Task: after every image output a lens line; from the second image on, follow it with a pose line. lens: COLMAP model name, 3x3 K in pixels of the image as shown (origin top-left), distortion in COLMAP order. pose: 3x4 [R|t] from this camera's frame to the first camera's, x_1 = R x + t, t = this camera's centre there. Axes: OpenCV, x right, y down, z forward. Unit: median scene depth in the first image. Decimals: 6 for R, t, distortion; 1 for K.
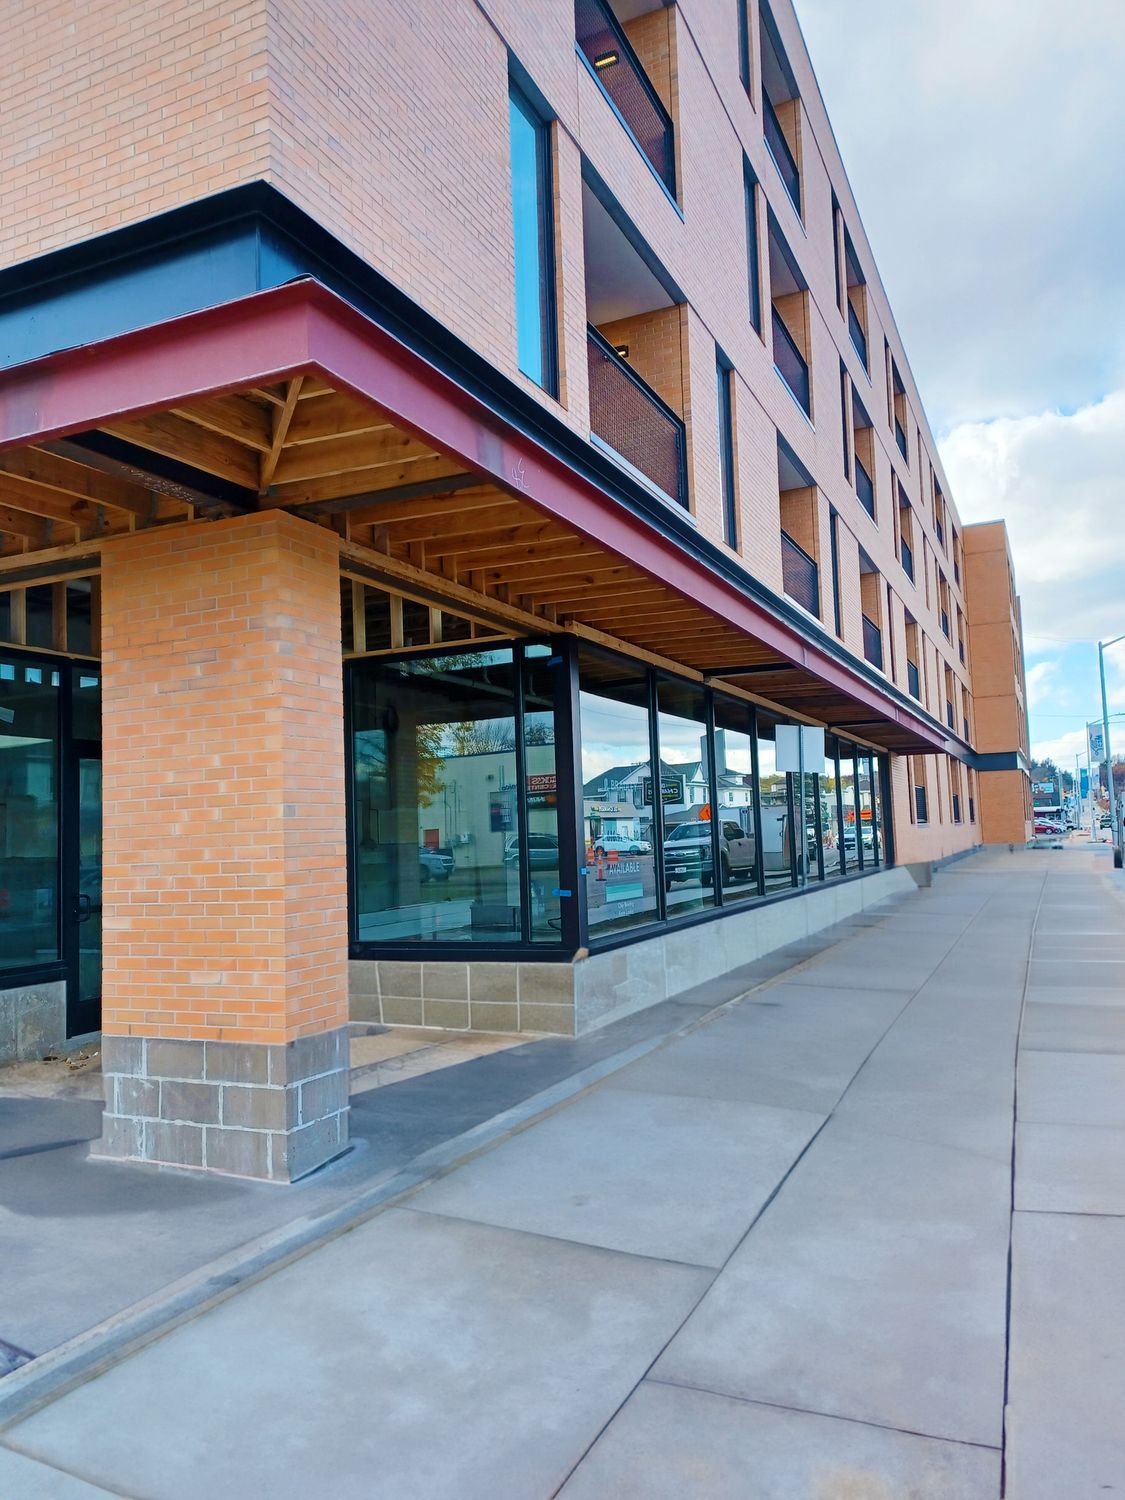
lens RADIAL K [[1098.2, 0, 537.8], [0, 1098.2, 753.9], [0, 0, 1]] dist [0.055639, -0.002047]
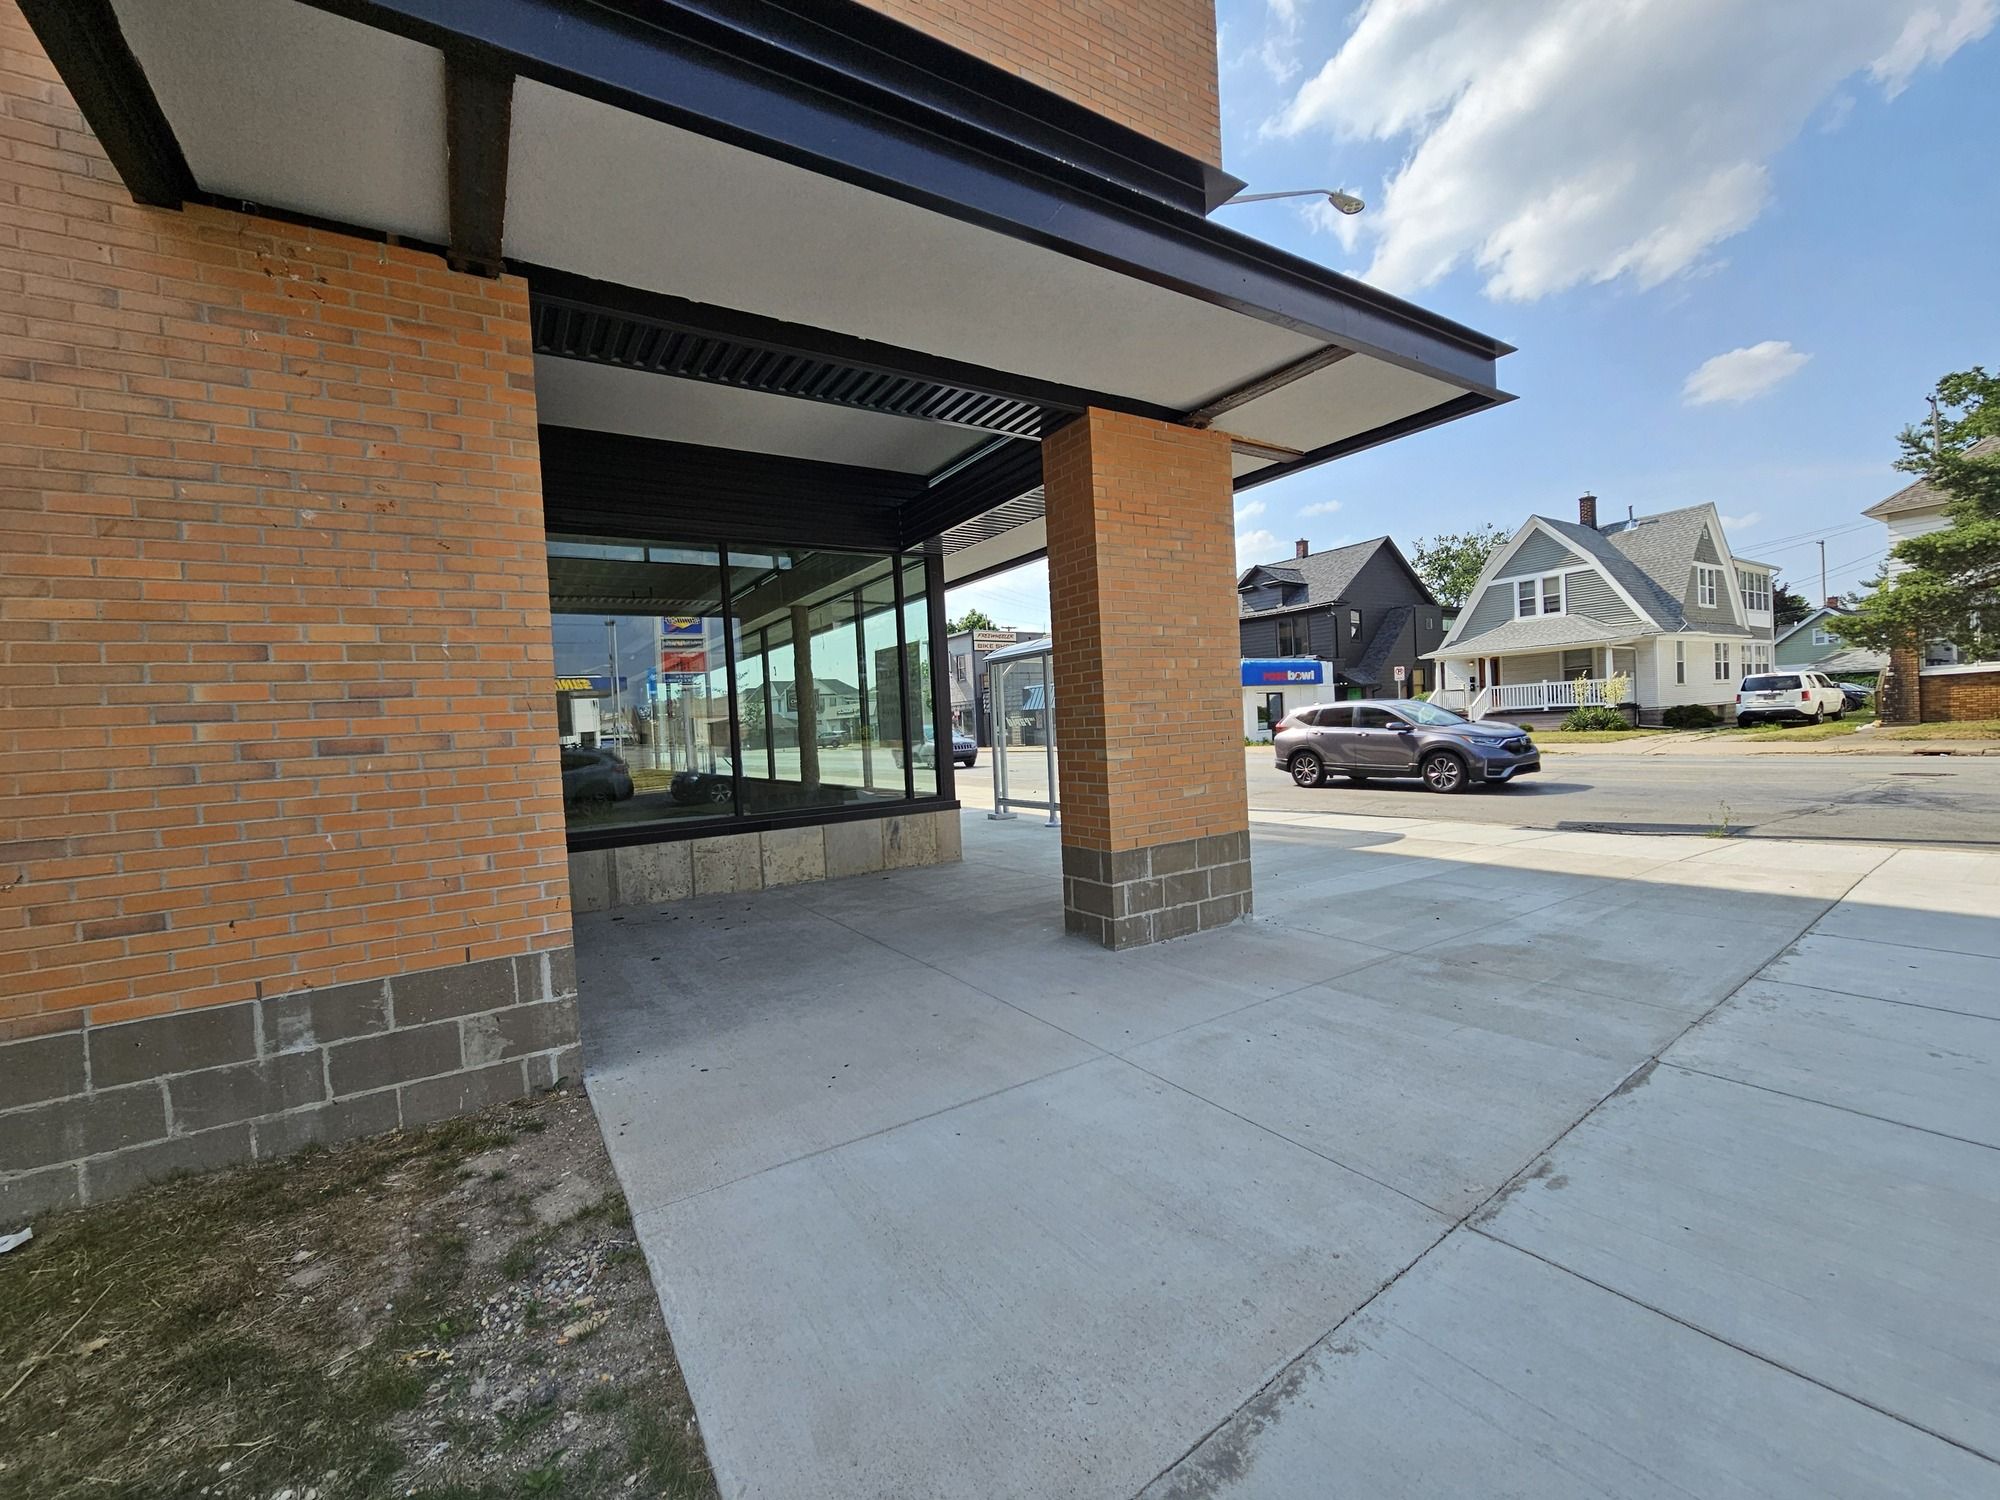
lens RADIAL K [[820.0, 0, 998.0], [0, 820.0, 746.2], [0, 0, 1]] dist [-0.001217, -0.000512]
pose [[0.524309, -0.014683, 0.851401, -0.704451], [-0.031221, 0.998848, 0.036452, 0.071172], [-0.850955, -0.045694, 0.523247, 0.402552]]
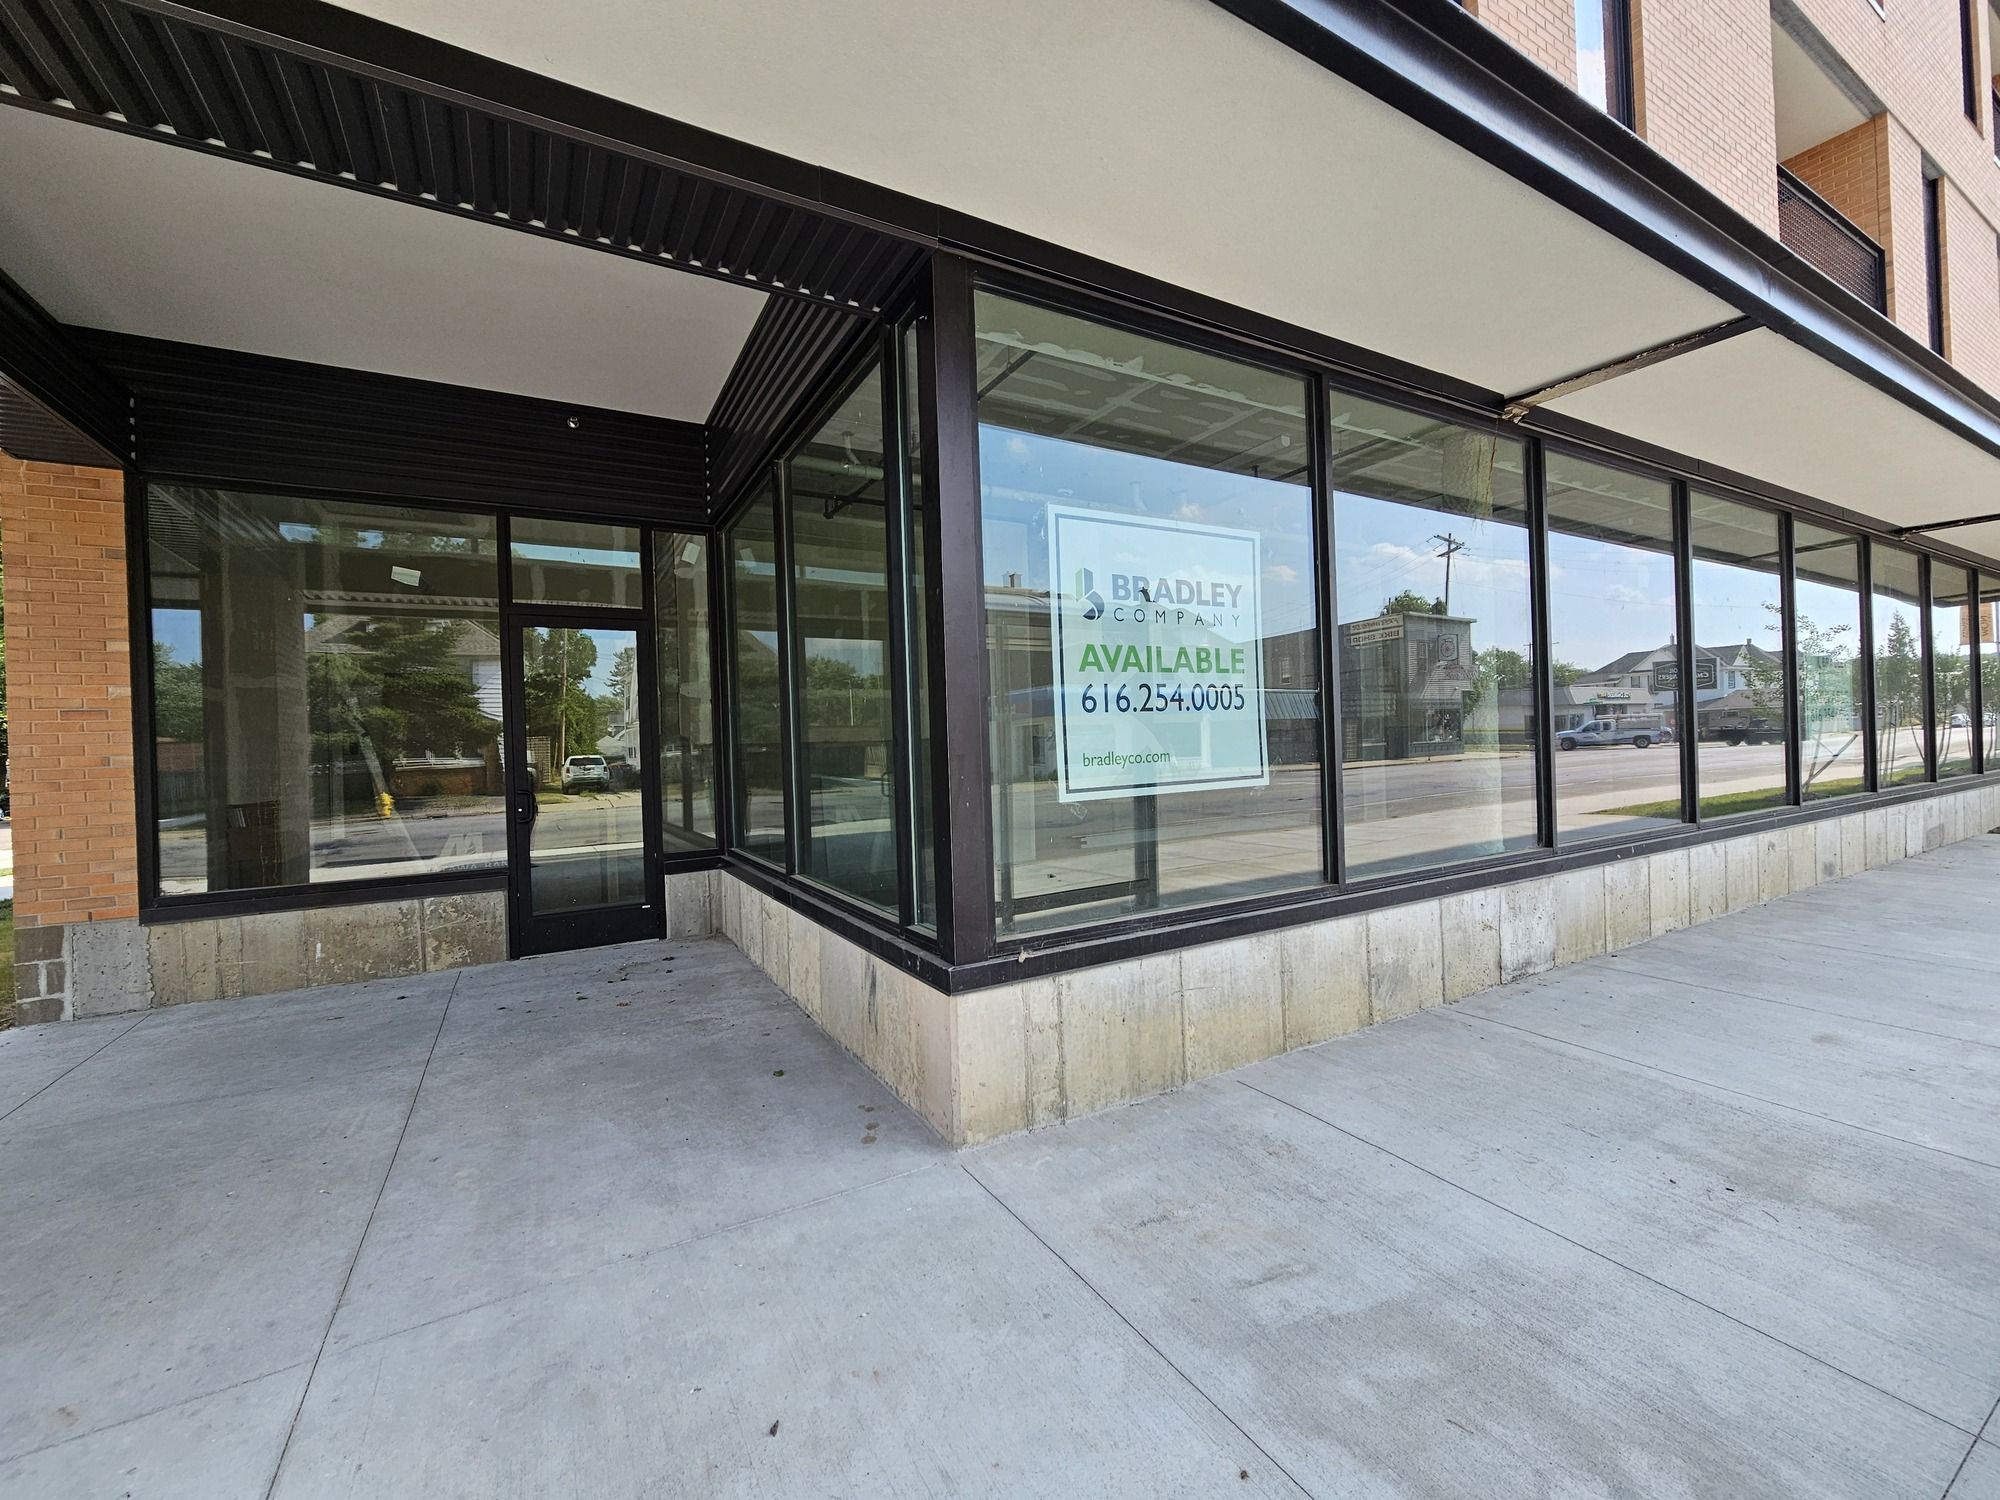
lens RADIAL K [[820.0, 0, 998.0], [0, 820.0, 746.2], [0, 0, 1]] dist [-0.001217, -0.000512]
pose [[0.821581, 0.007579, -0.570042, 0.221645], [0.048236, 0.995402, 0.082755, 0.057188], [0.568048, -0.095486, 0.817437, 0.675281]]
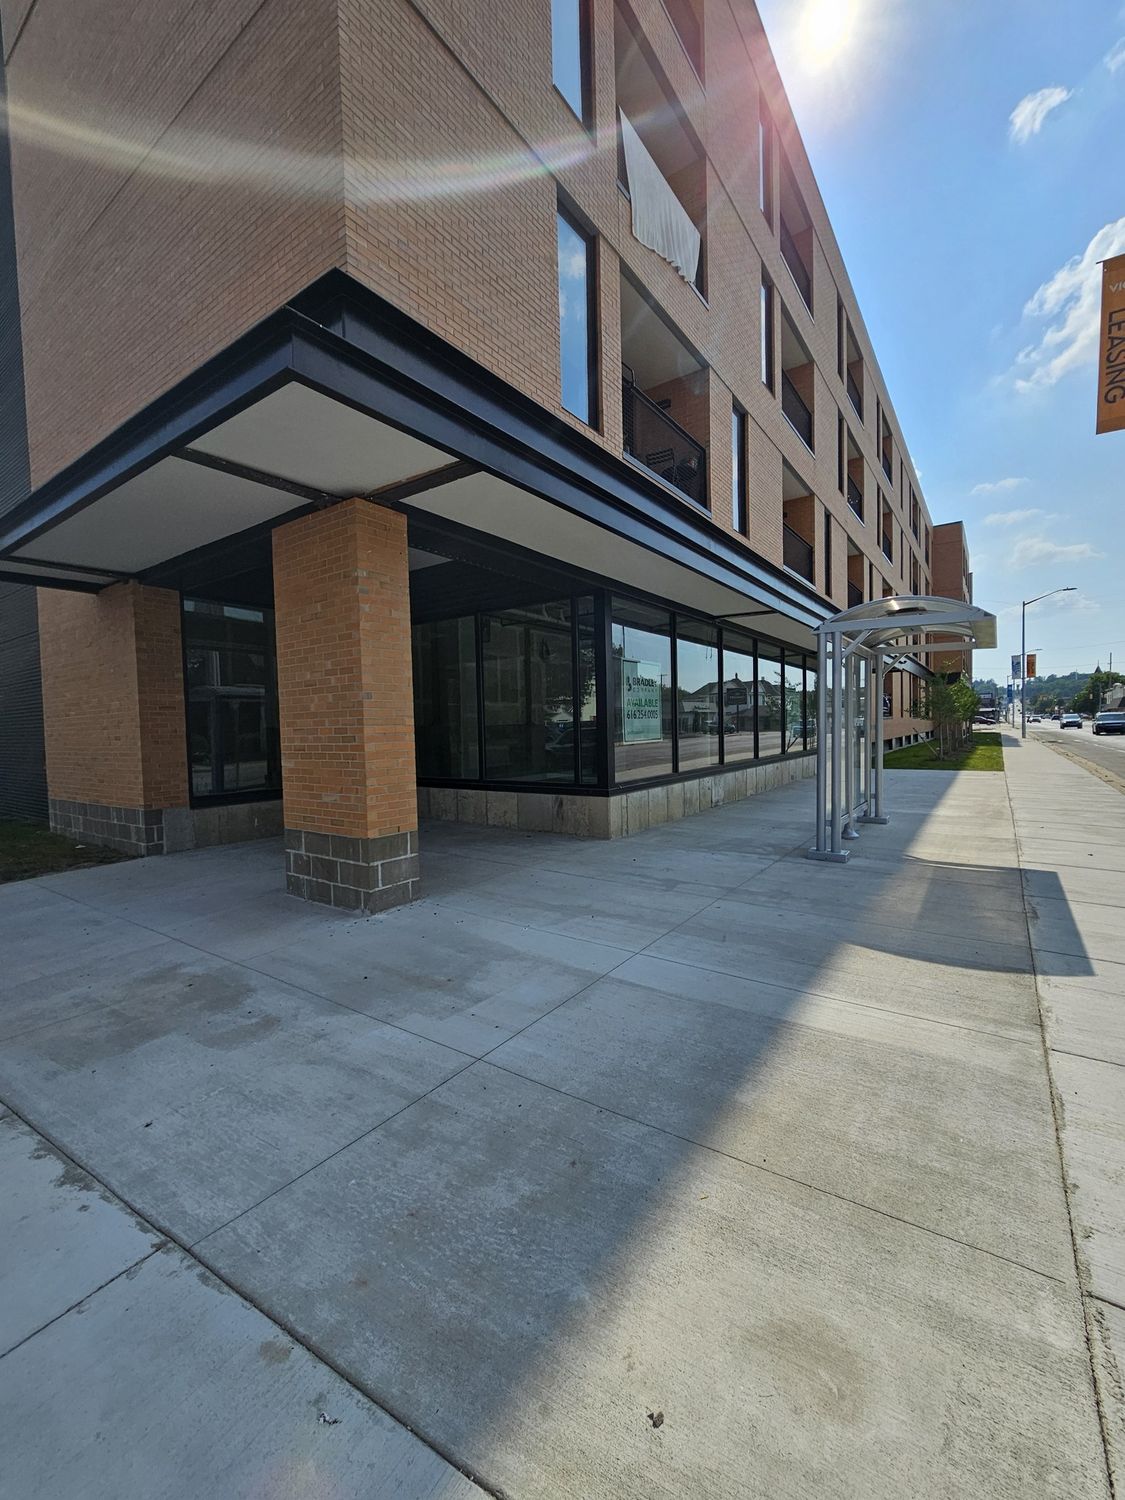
lens RADIAL K [[618.8, 0, 562.4], [0, 618.8, 753.3], [0, 0, 1]] dist [0.002608, 0.000592]
pose [[0.985240, 0.019324, -0.170083, 0.113888], [0.001868, 0.992334, 0.123569, 0.013928], [0.171167, -0.122062, 0.977652, 0.095356]]
